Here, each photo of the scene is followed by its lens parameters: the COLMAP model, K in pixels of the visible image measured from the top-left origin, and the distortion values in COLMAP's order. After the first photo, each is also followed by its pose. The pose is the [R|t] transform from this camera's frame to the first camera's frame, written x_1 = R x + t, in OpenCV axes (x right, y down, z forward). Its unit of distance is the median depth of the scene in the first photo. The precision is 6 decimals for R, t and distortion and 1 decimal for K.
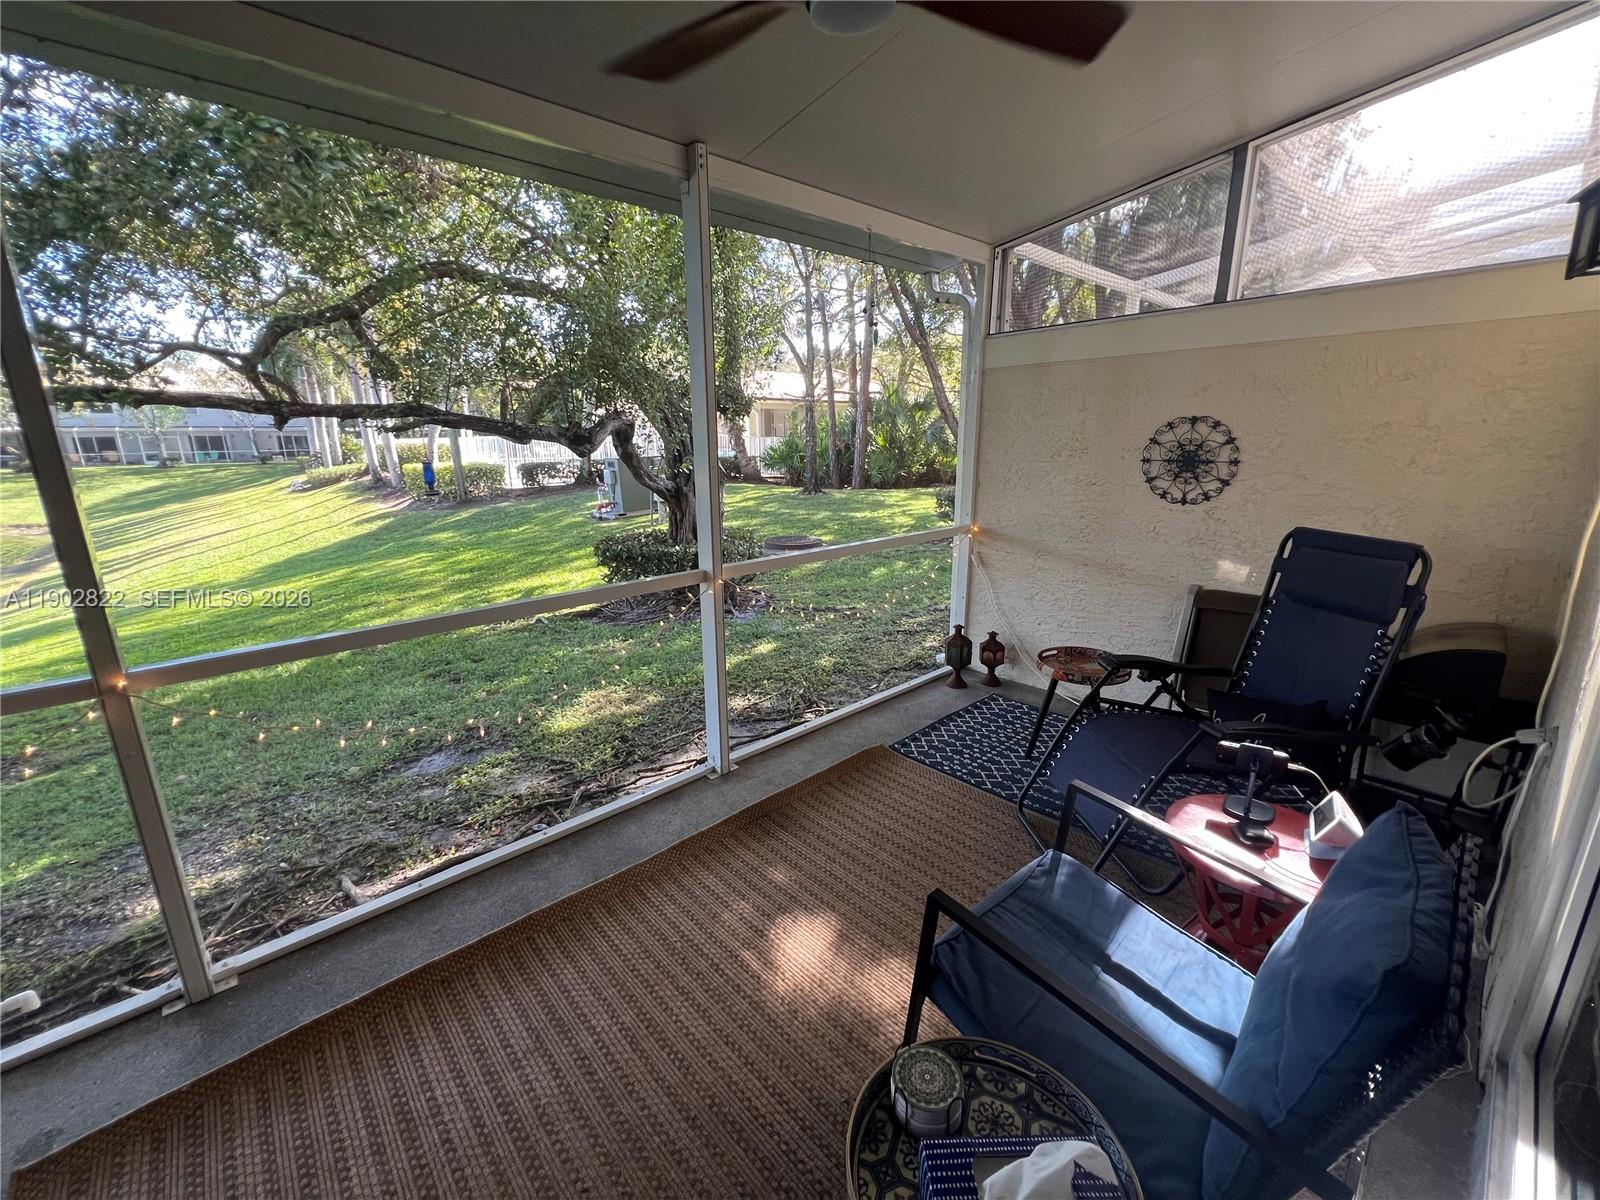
lens RADIAL K [[640.5, 0, 799.7], [0, 640.5, 597.5], [0, 0, 1]] dist [-0.004015, 0.000525]
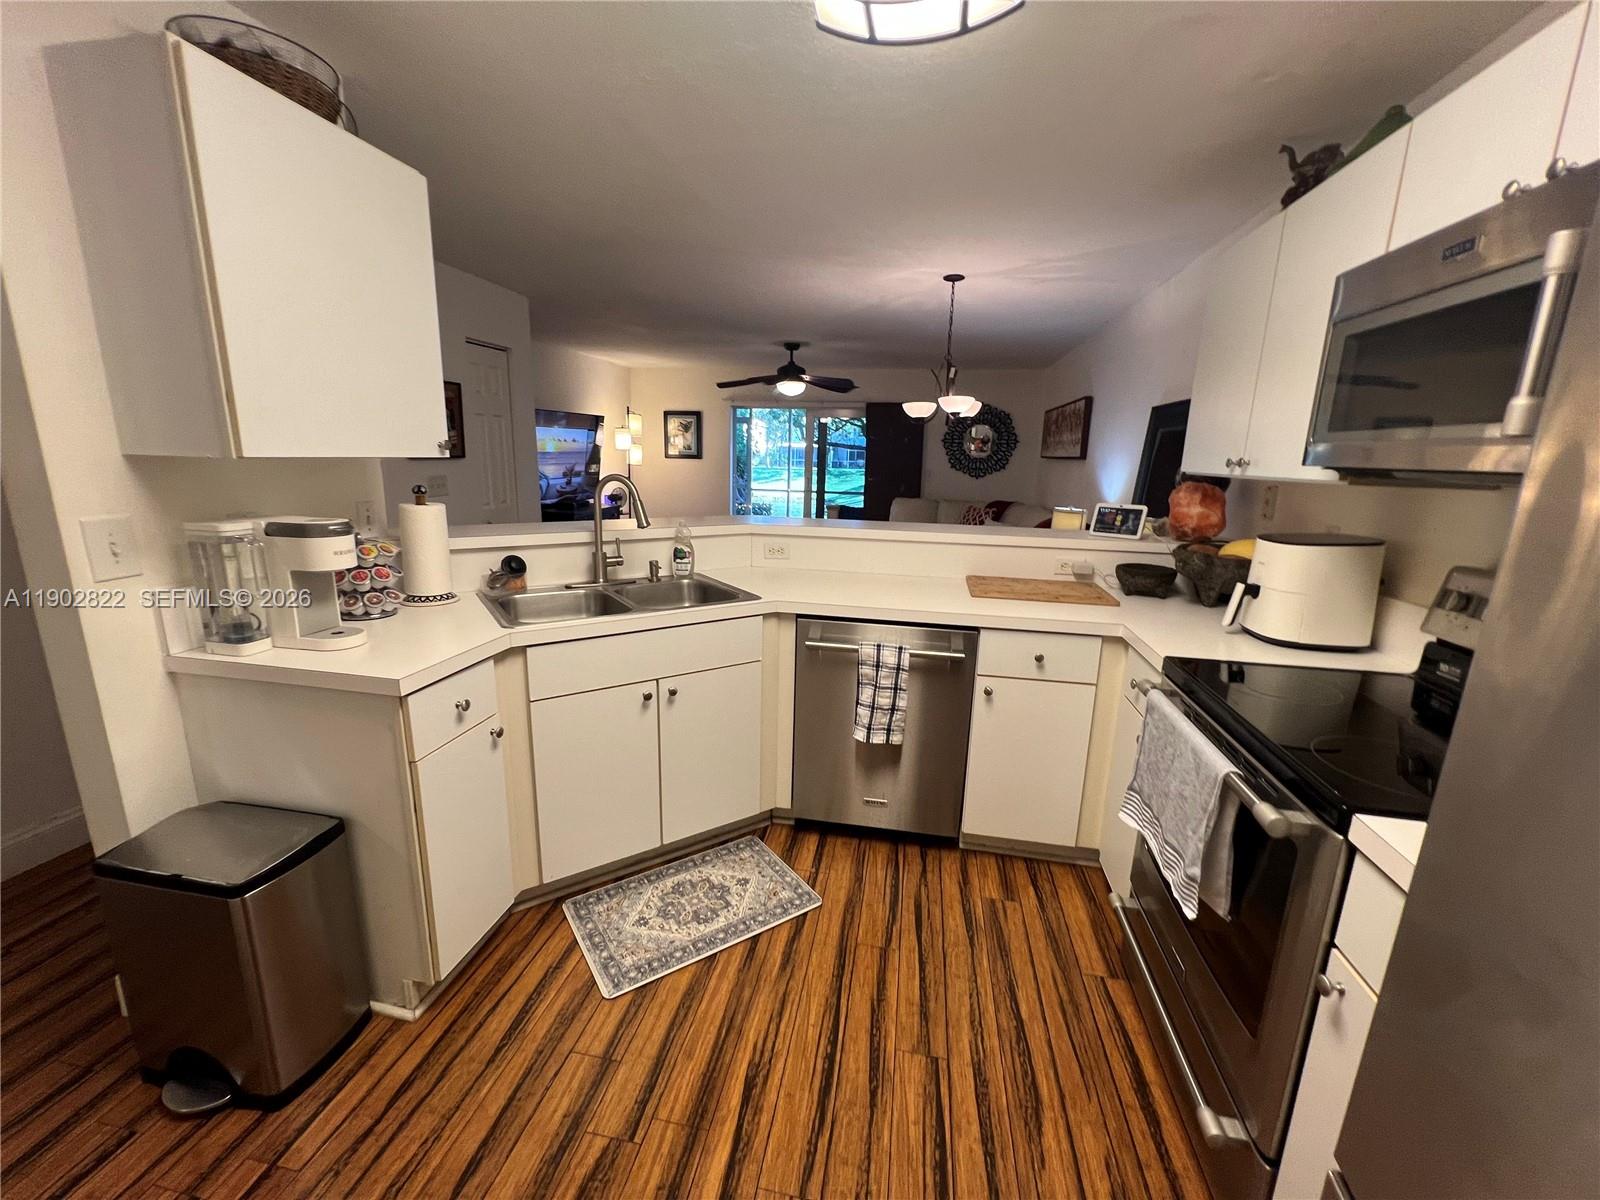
lens RADIAL K [[642.5, 0, 799.1], [0, 642.5, 597.2], [0, 0, 1]] dist [-0.009052, 0.002841]
pose [[0.603166, 0.199912, -0.772157, 1.908731], [-0.226272, 0.971196, 0.074693, 0.292249], [0.764848, 0.129665, 0.631027, -1.314906]]
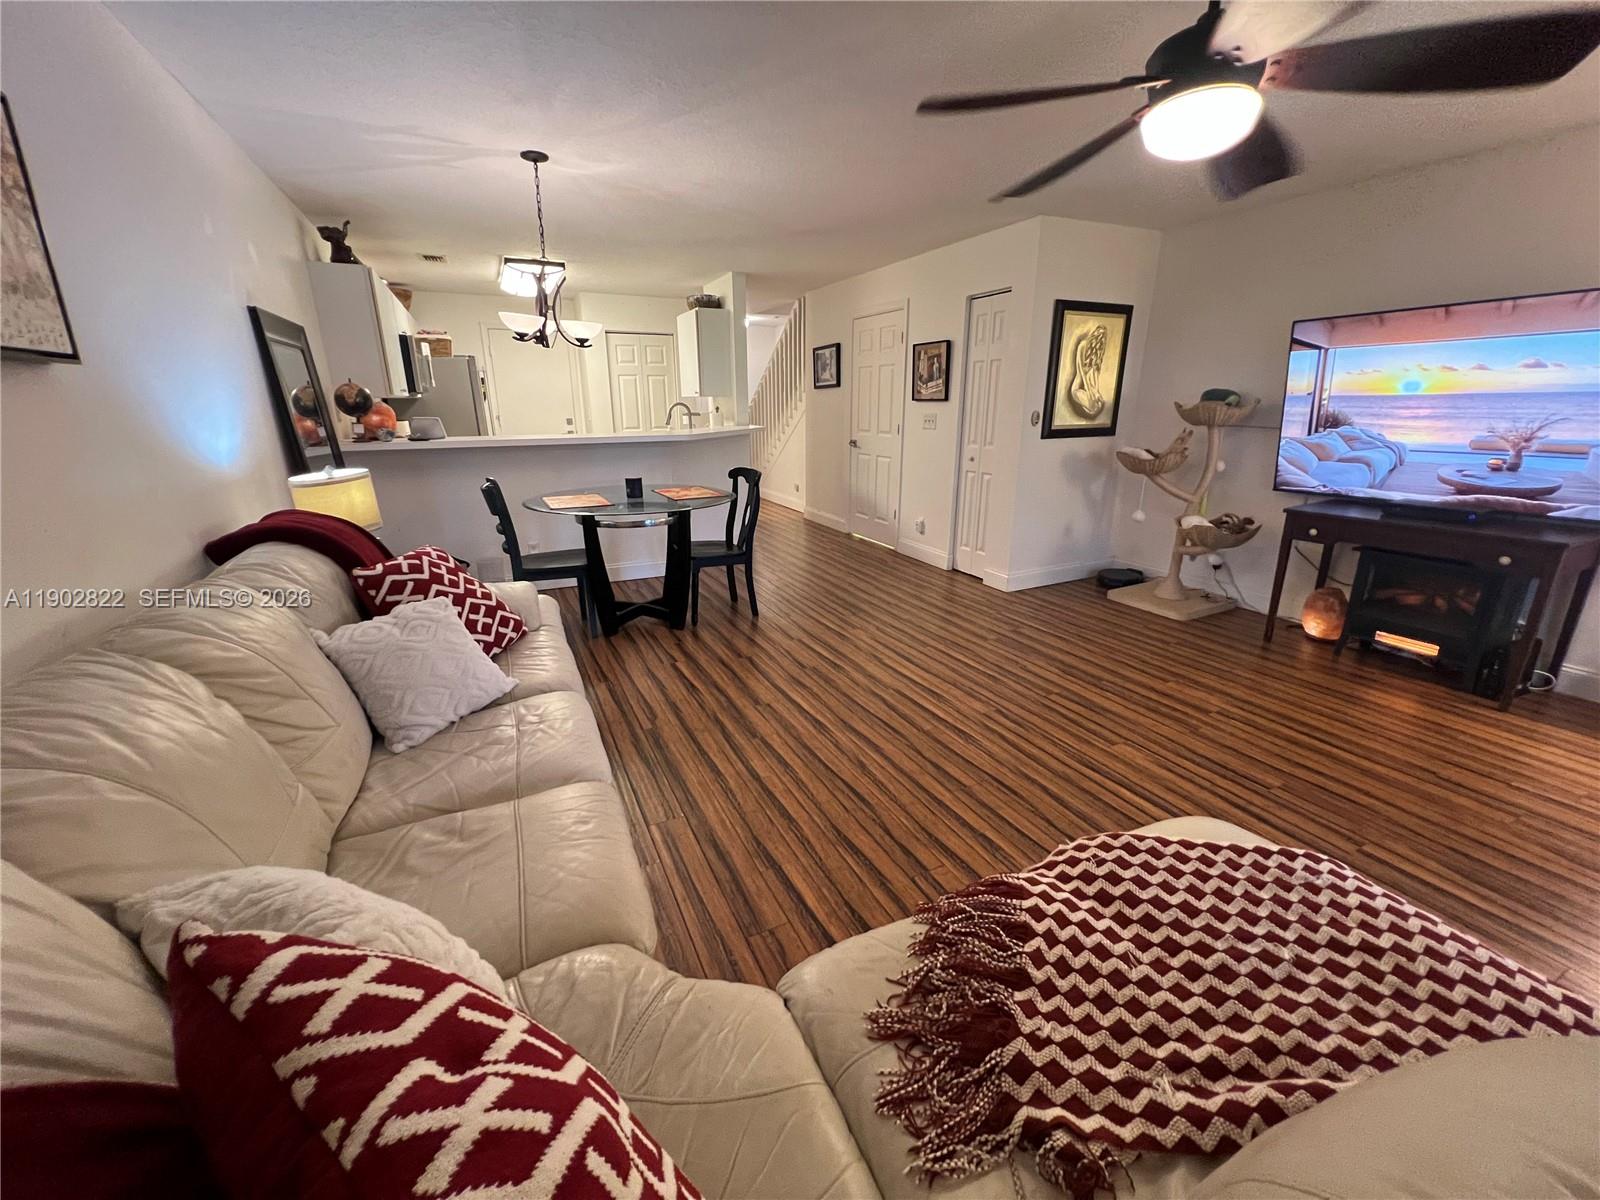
lens RADIAL K [[640.5, 0, 799.7], [0, 640.5, 597.5], [0, 0, 1]] dist [-0.004015, 0.000525]
pose [[-0.960183, -0.069233, 0.270657, 0.646081], [0.081491, 0.857268, 0.508381, -0.067363], [-0.267222, 0.510194, -0.817493, 0.232729]]
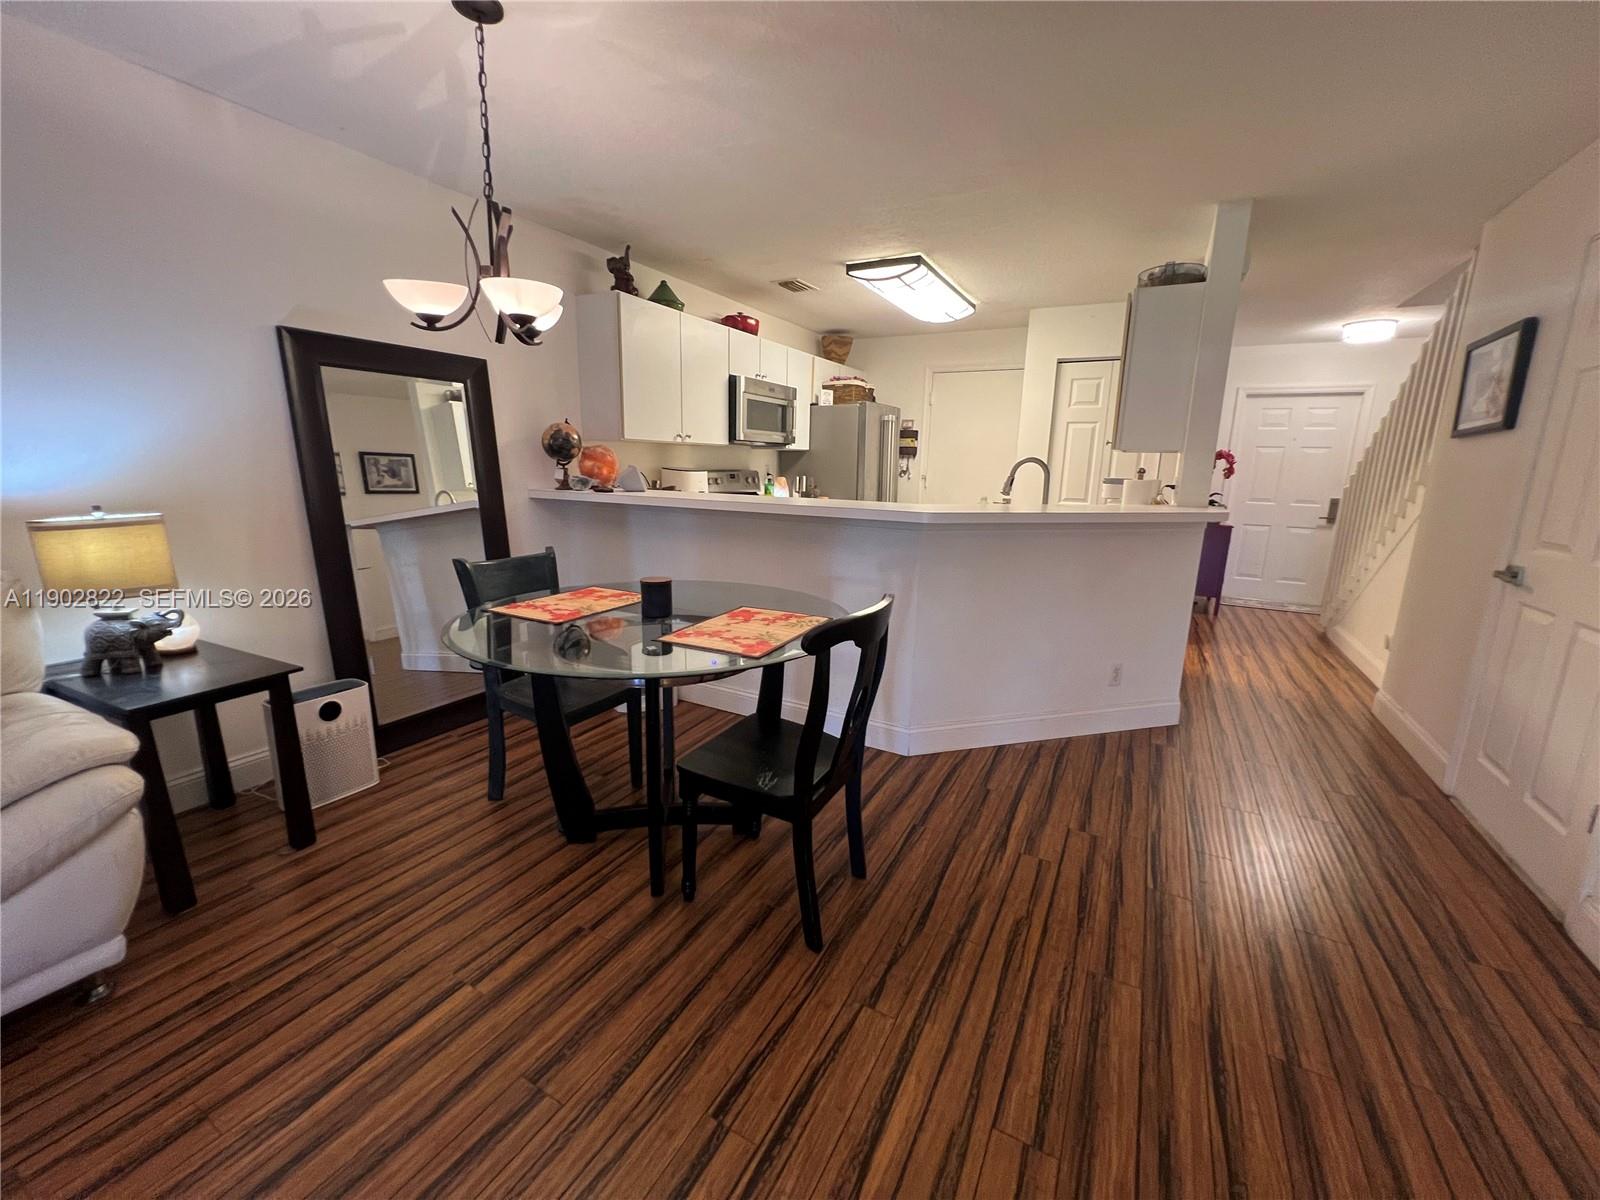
lens RADIAL K [[640.5, 0, 799.7], [0, 640.5, 597.5], [0, 0, 1]] dist [-0.004015, 0.000525]
pose [[-0.333622, -0.191854, 0.922978, 0.649199], [0.213669, 0.938203, 0.272252, 0.149620], [-0.918173, 0.288041, -0.272012, -0.554694]]
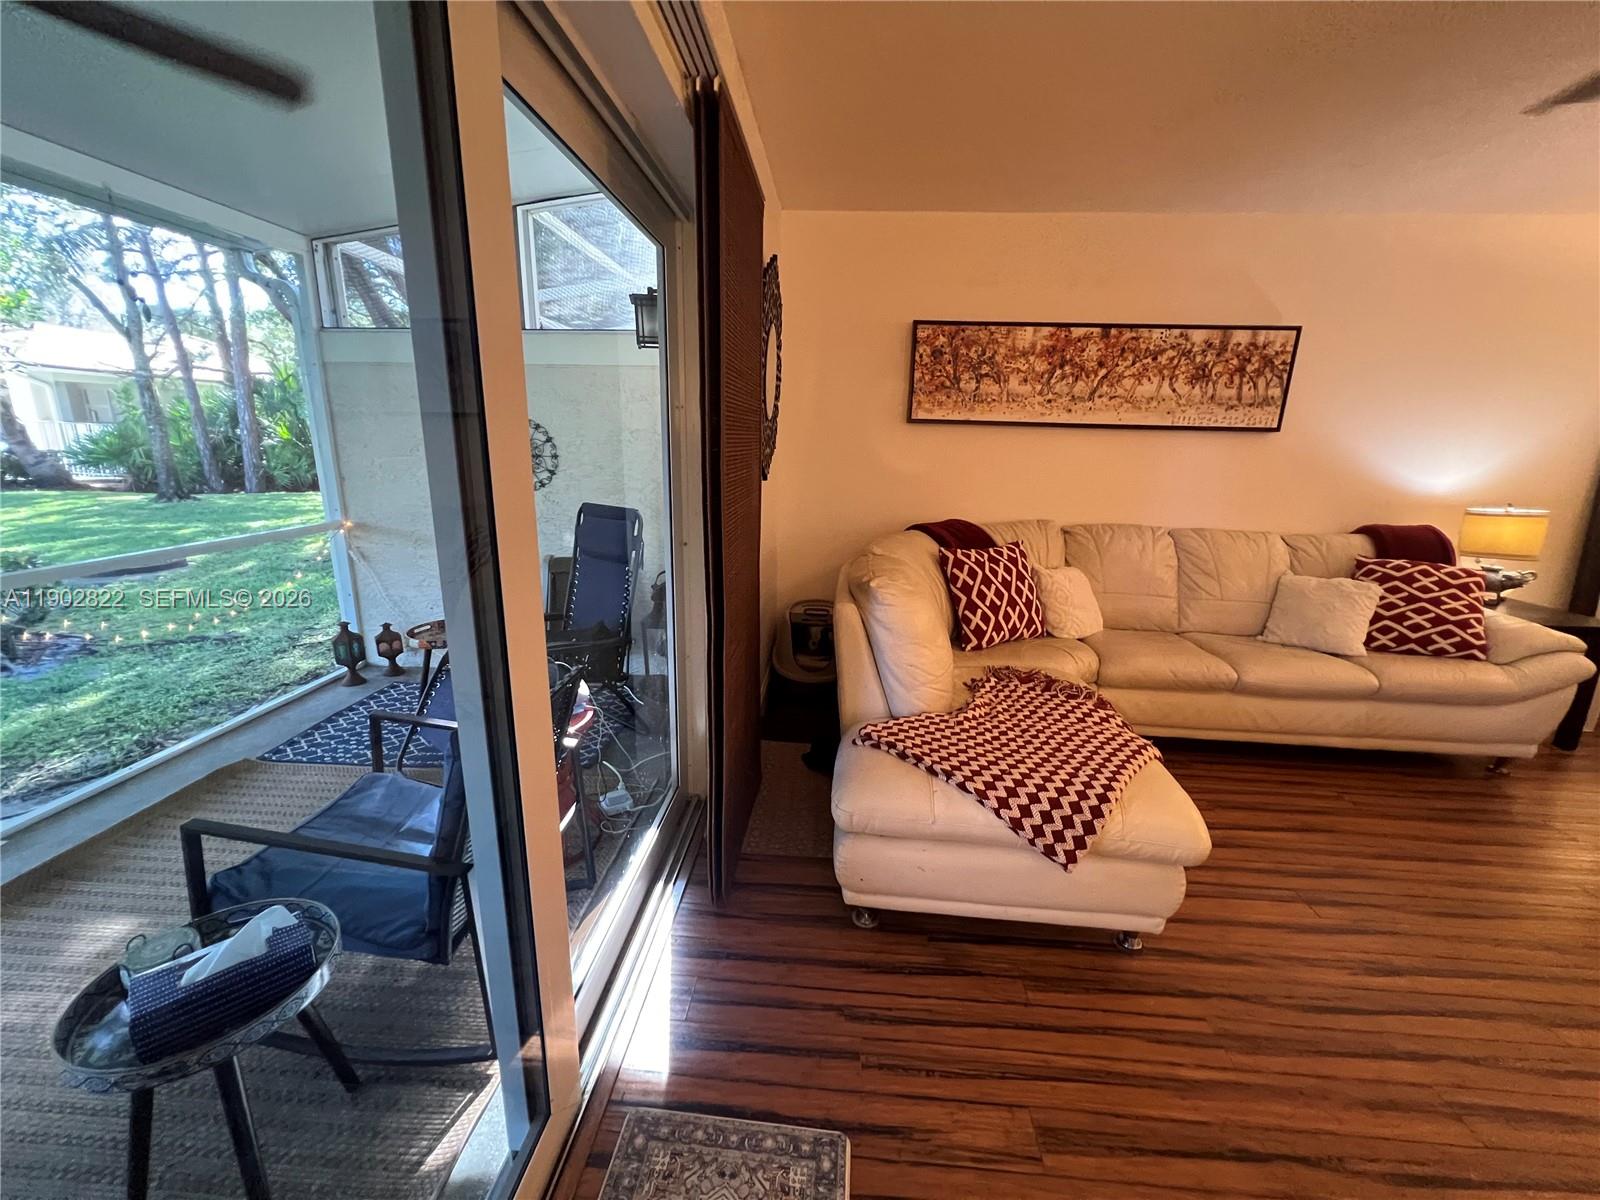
lens RADIAL K [[640.5, 0, 799.7], [0, 640.5, 597.5], [0, 0, 1]] dist [-0.004015, 0.000525]
pose [[0.715500, -0.143808, 0.683651, 0.082090], [0.142146, 0.988081, 0.059078, 0.046016], [-0.683999, 0.054908, 0.727414, -0.189956]]
